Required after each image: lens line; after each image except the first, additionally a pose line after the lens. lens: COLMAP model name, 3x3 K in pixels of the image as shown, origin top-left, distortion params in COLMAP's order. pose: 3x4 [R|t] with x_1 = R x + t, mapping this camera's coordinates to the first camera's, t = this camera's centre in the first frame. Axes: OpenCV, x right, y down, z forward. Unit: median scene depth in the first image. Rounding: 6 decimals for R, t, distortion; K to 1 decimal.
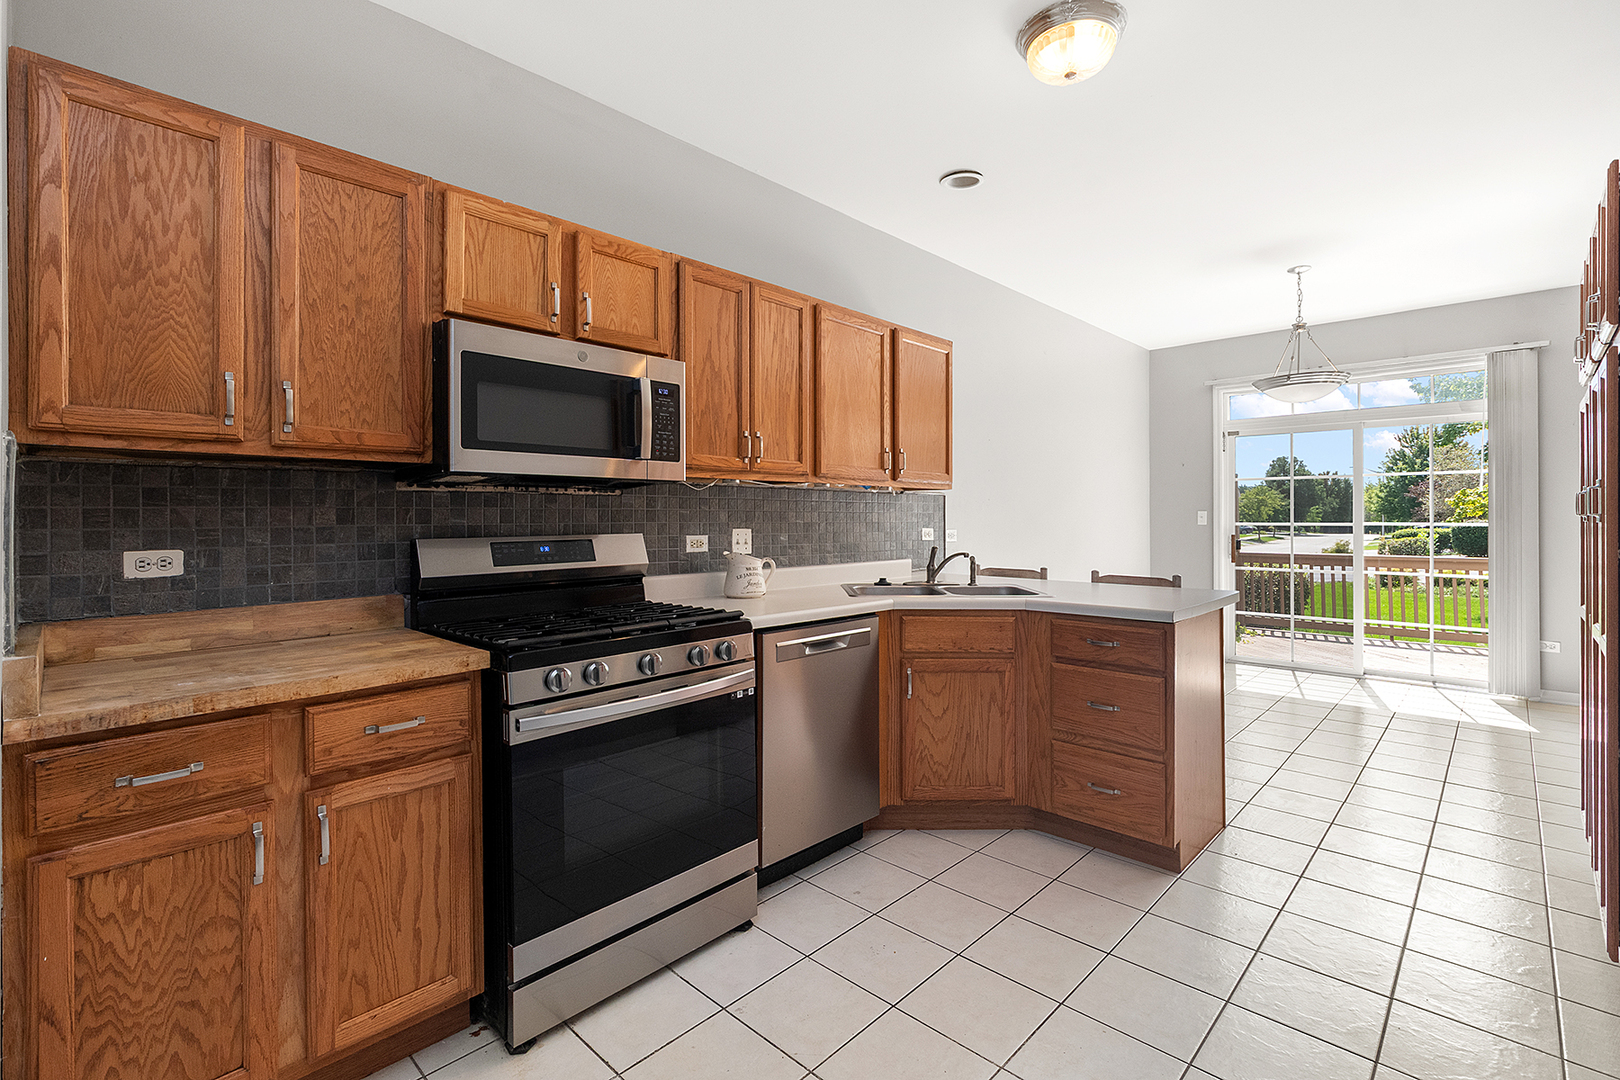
lens RADIAL K [[731.7, 0, 818.7], [0, 731.7, 512.9], [0, 0, 1]] dist [0.001117, 0.001085]
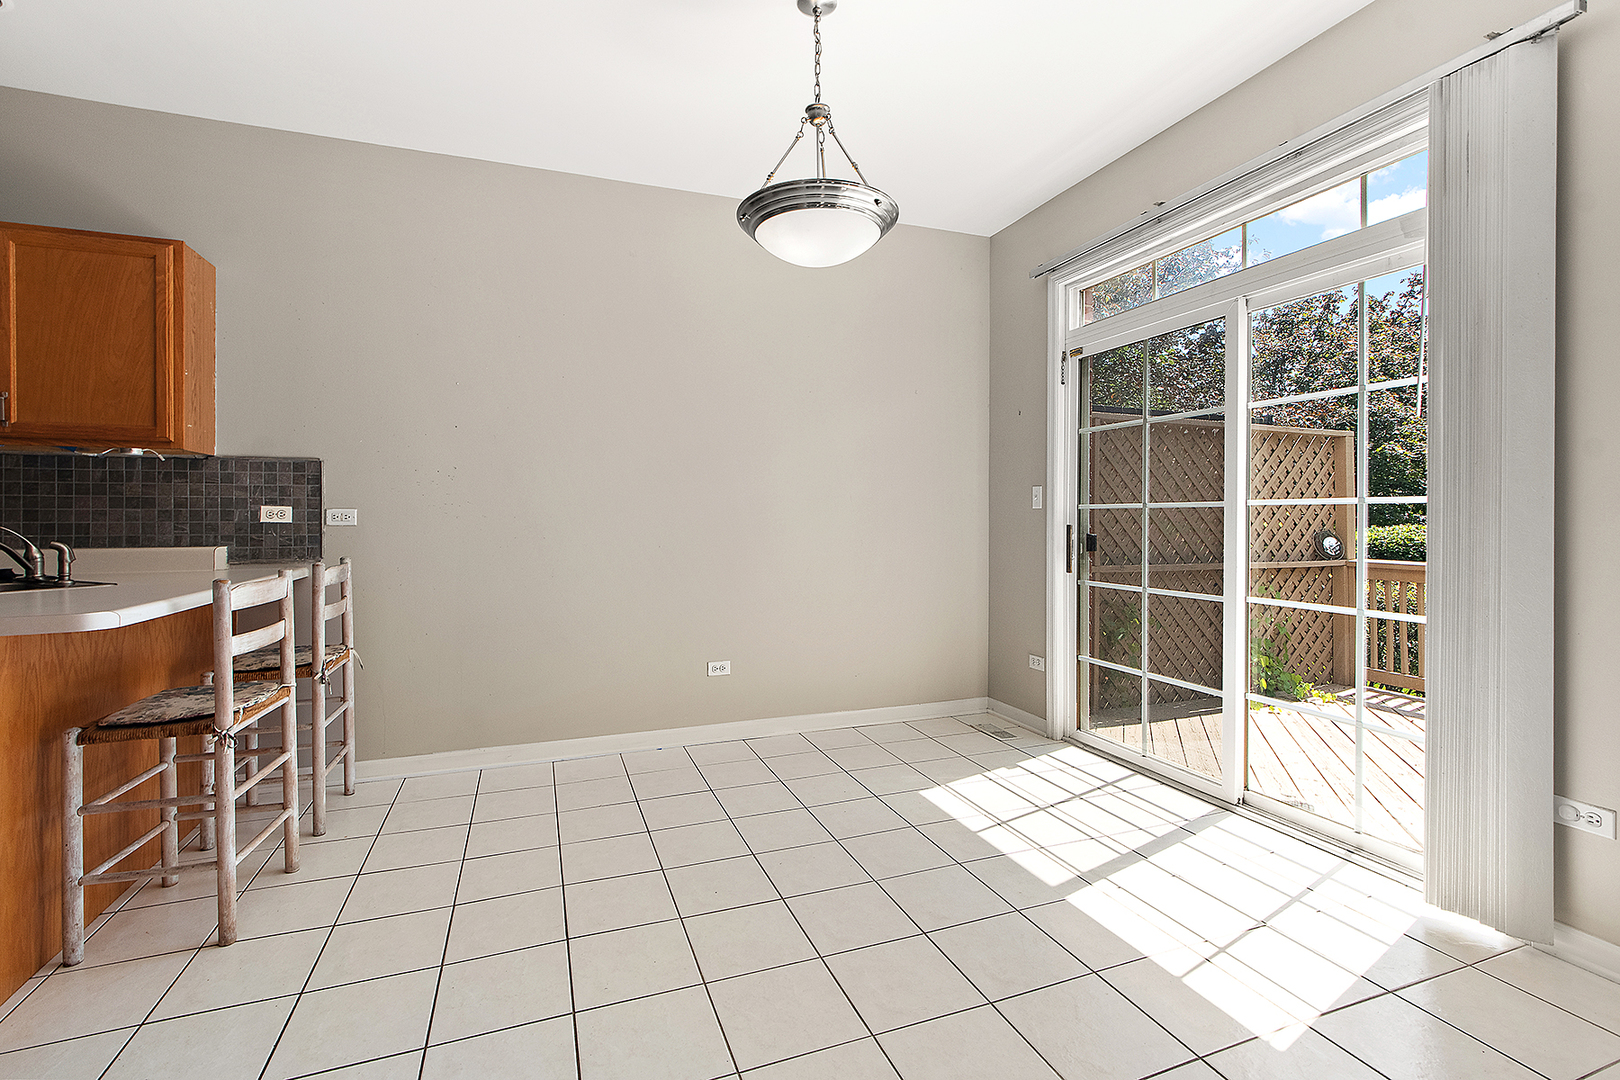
lens RADIAL K [[722.0, 0, 804.6], [0, 722.0, 517.1], [0, 0, 1]] dist [-0.000954, -0.000106]
pose [[0.895330, 0.001395, -0.445401, 2.044486], [0.002593, 0.999962, 0.008344, 0.058768], [0.445395, -0.008625, 0.895293, 1.265350]]
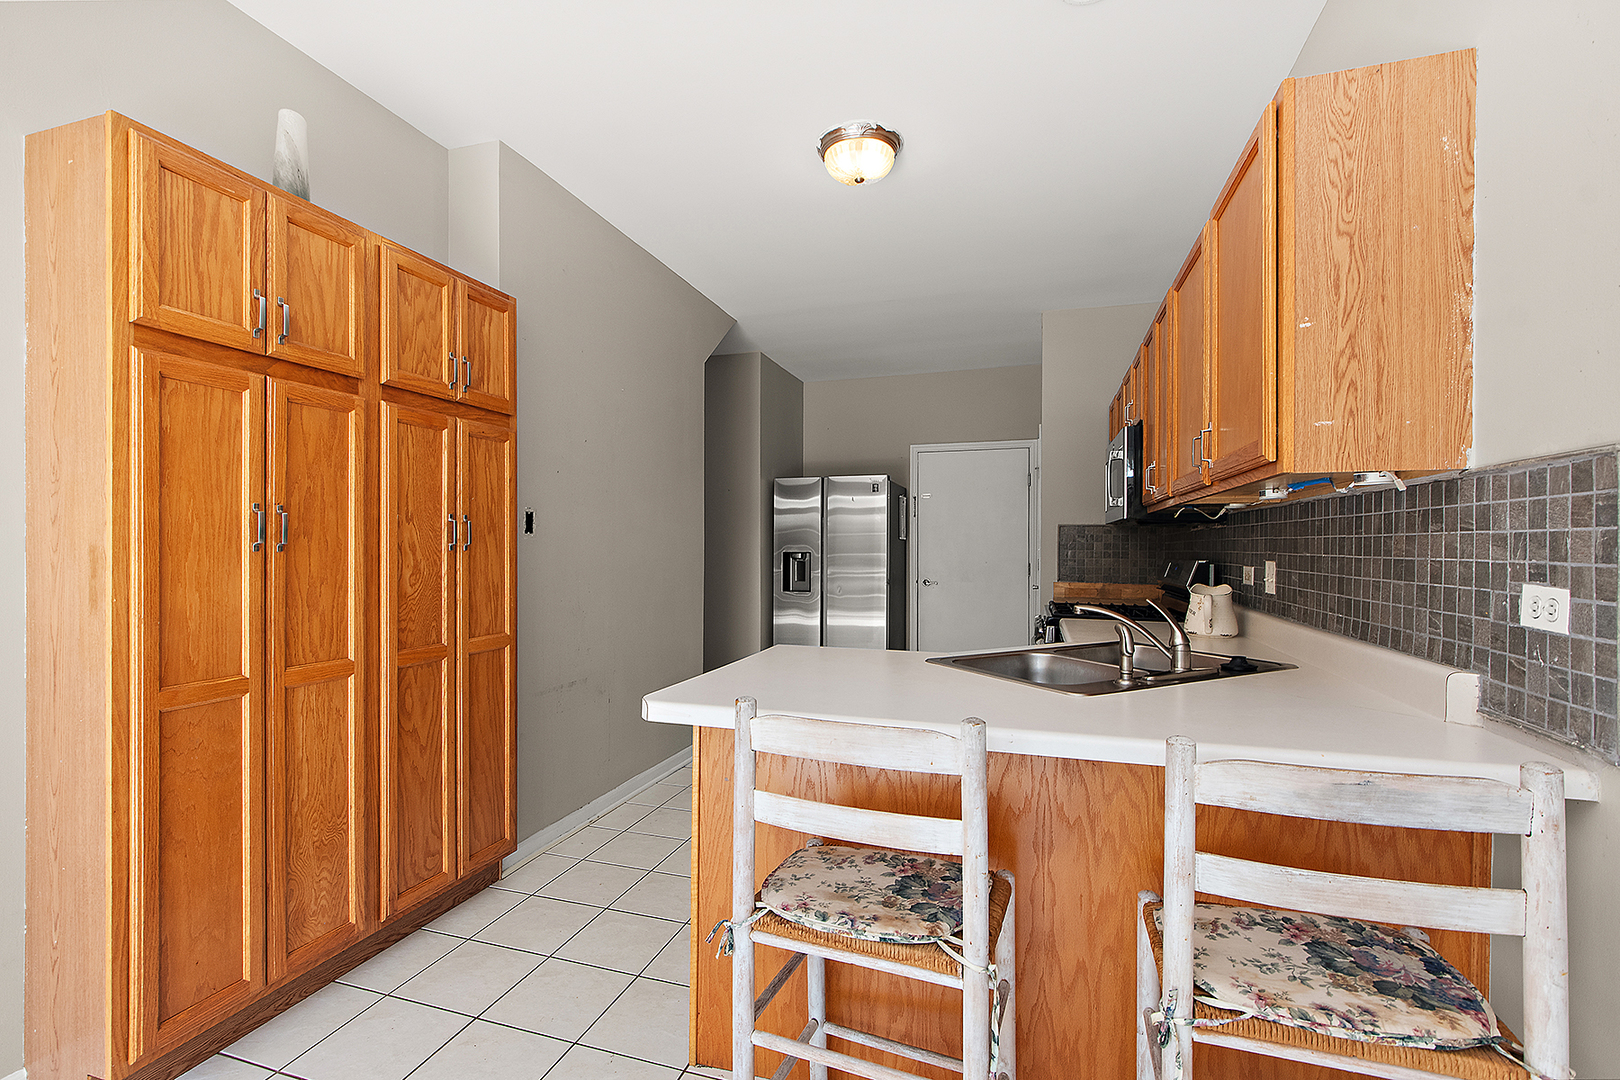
lens RADIAL K [[727.3, 0, 800.8], [0, 727.3, 545.8], [0, 0, 1]] dist [-0.002035, -0.000328]
pose [[-0.905462, -0.000307, -0.424427, 1.114962], [0.002400, 0.999980, -0.005844, 0.013698], [0.424421, -0.006310, -0.905443, 2.435857]]
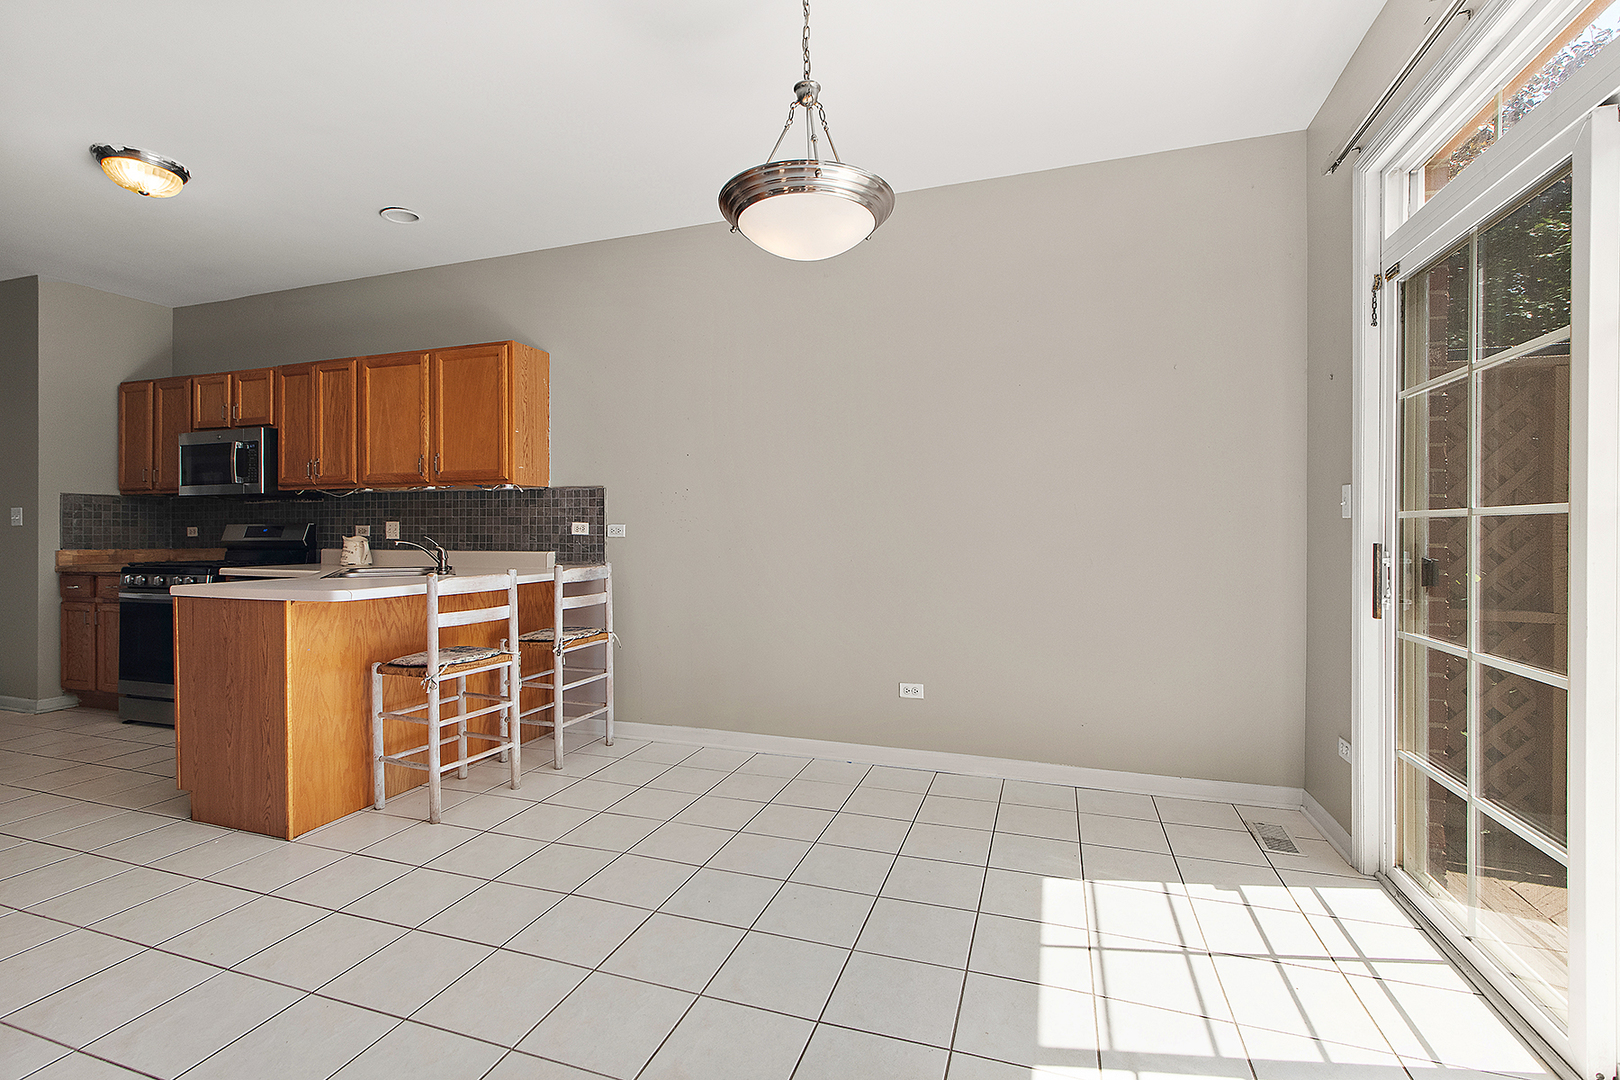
lens RADIAL K [[723.2, 0, 806.5], [0, 723.2, 532.2], [0, 0, 1]] dist [-0.002537, 0.000411]
pose [[0.411495, 0.004571, -0.911401, 2.530087], [0.007422, 0.999937, 0.008366, 0.060075], [0.911382, -0.010207, 0.411435, 1.890343]]
